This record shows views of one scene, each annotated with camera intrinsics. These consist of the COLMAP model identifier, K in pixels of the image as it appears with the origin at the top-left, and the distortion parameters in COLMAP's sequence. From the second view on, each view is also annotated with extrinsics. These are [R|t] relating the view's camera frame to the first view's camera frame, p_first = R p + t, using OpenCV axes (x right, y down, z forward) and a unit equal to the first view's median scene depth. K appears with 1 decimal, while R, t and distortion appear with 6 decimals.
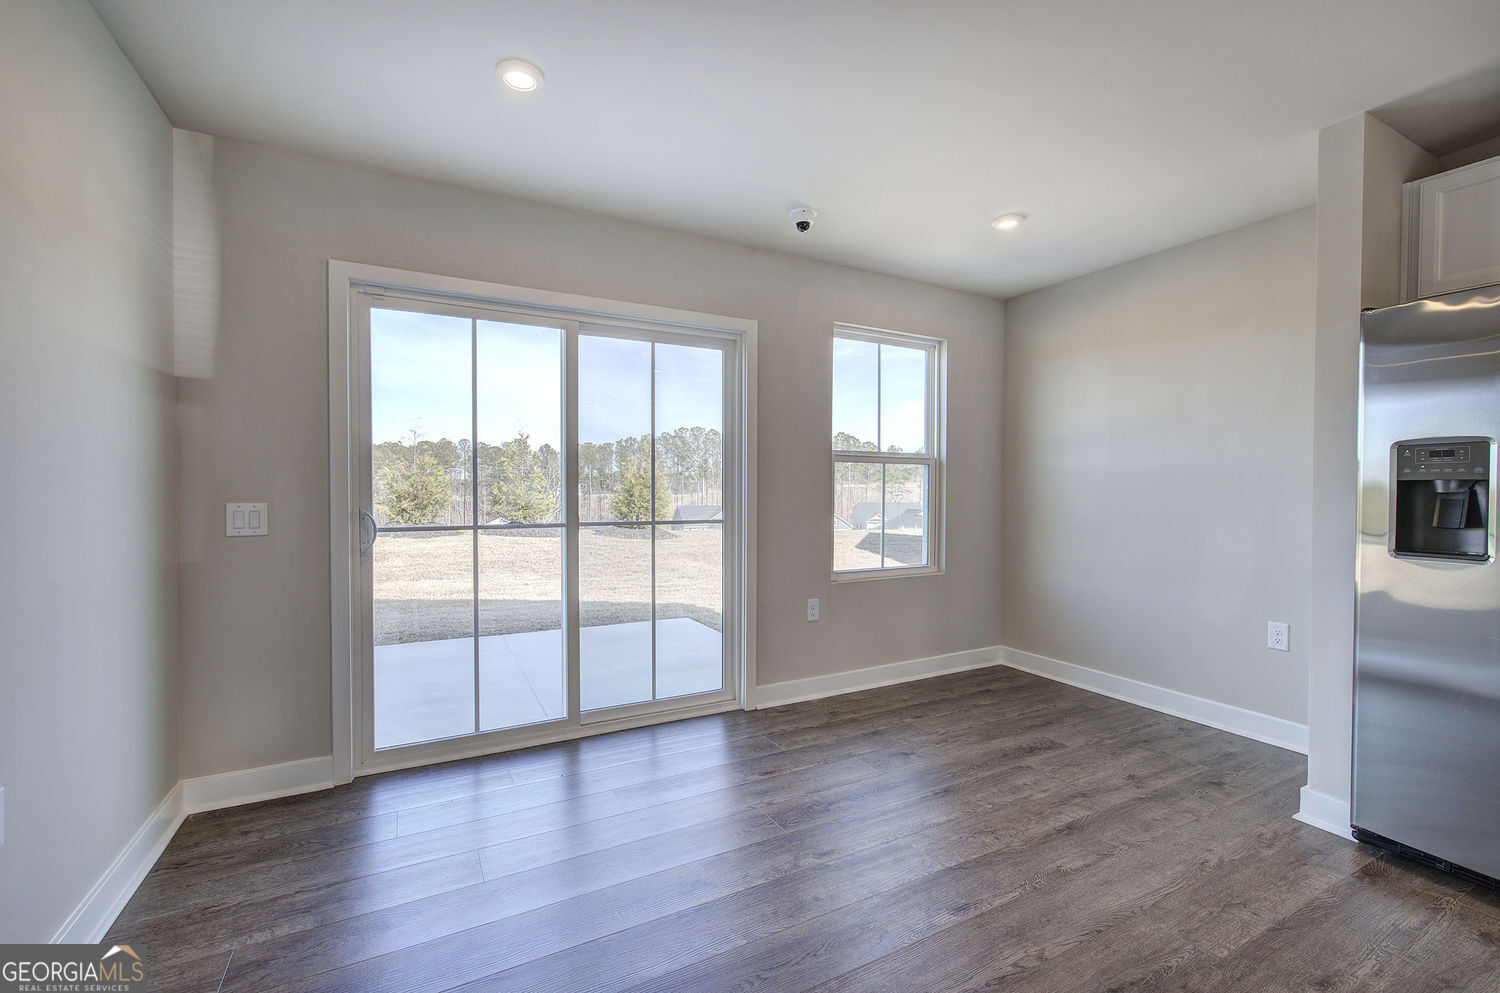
lens RADIAL K [[635.5, 0, 754.8], [0, 635.5, 495.8], [0, 0, 1]] dist [-0.002400, 0.000770]
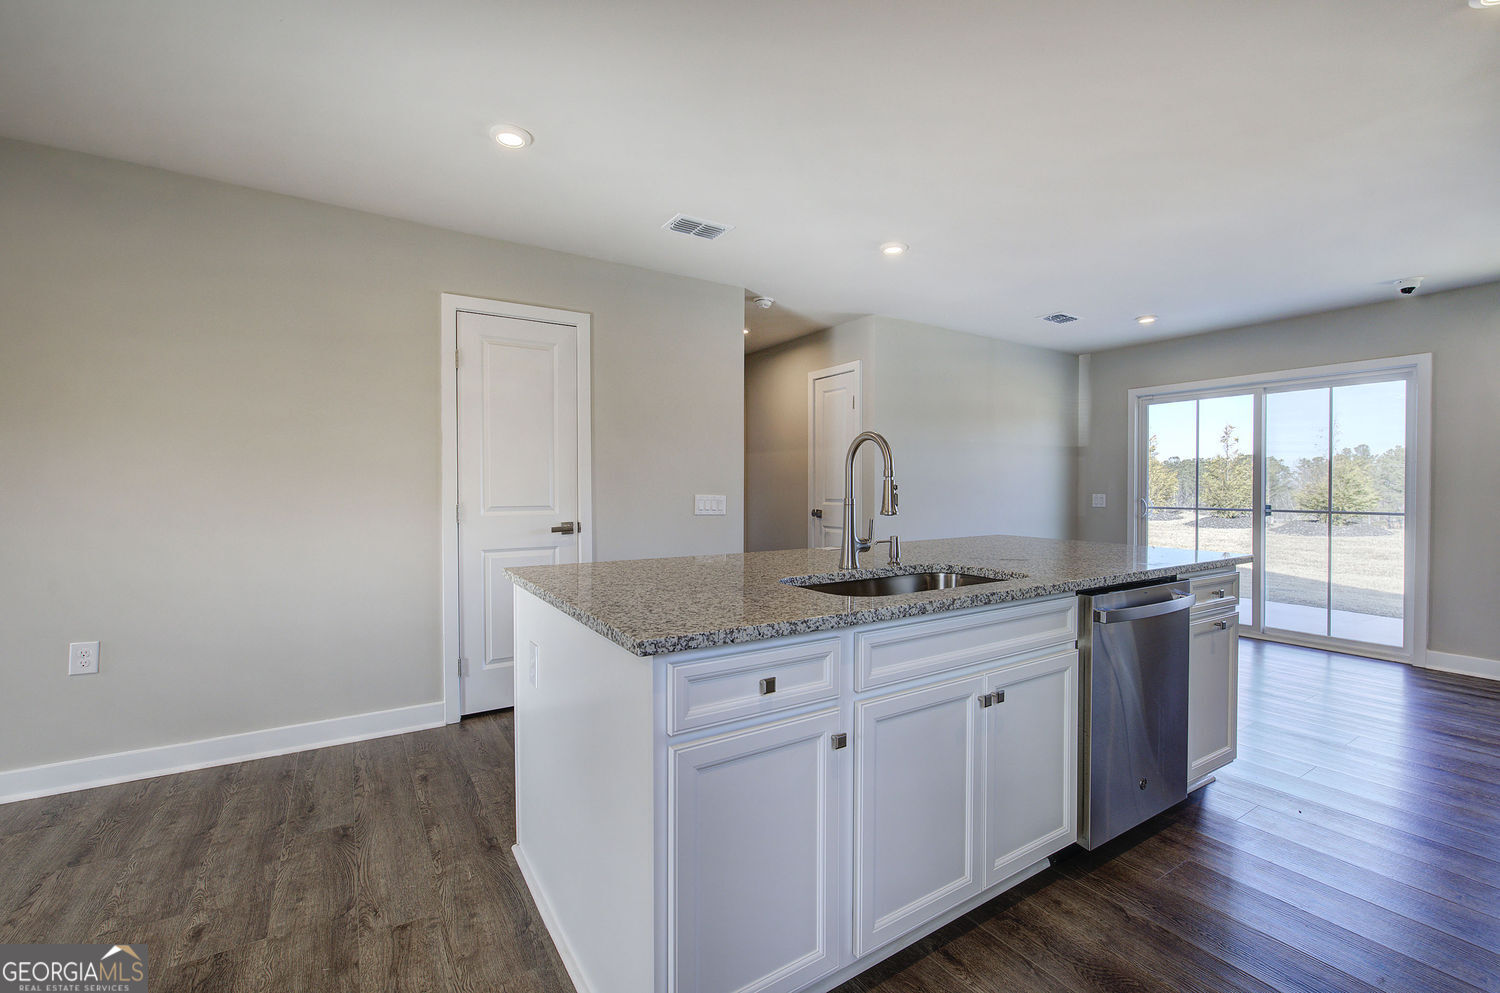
lens RADIAL K [[635.5, 0, 750.3], [0, 635.5, 492.8], [0, 0, 1]] dist [-0.002400, 0.000770]
pose [[0.075870, 0.004496, -0.997108, 1.610958], [-0.014753, 0.999885, 0.003386, 0.018894], [0.997009, 0.014454, 0.075927, -0.577981]]
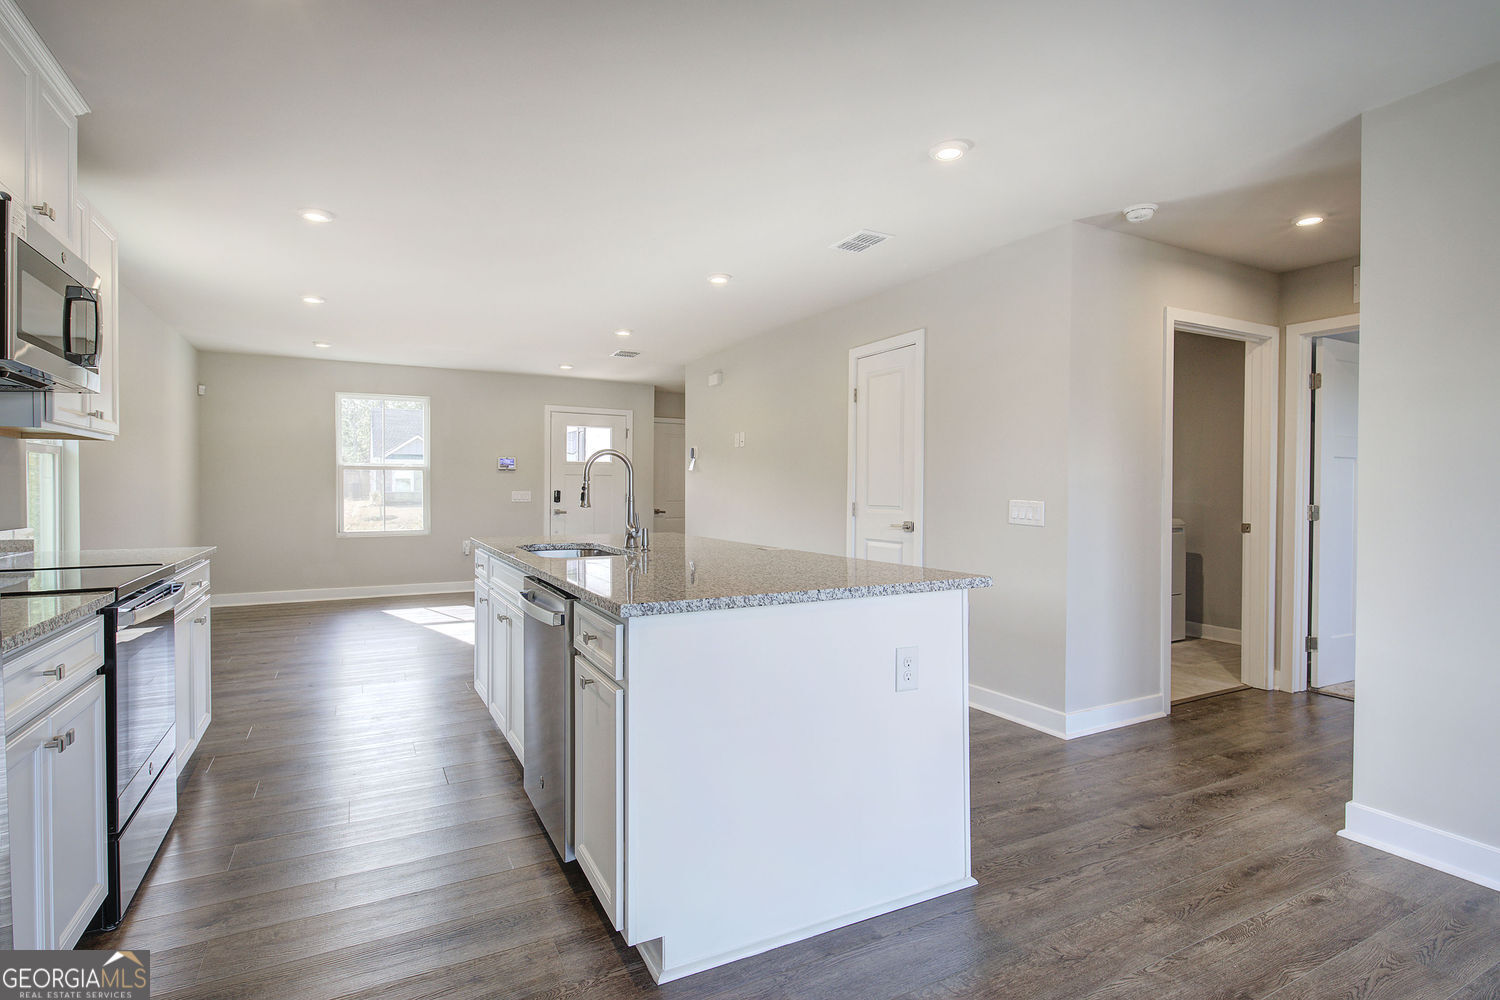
lens RADIAL K [[742.7, 0, 754.1], [0, 742.7, 490.1], [0, 0, 1]] dist [0.002117, -0.001687]
pose [[-0.999941, -0.010799, -0.001201, 0.513317], [-0.010818, 0.999791, 0.017366, -0.011040], [0.001013, 0.017378, -0.999848, 1.022010]]
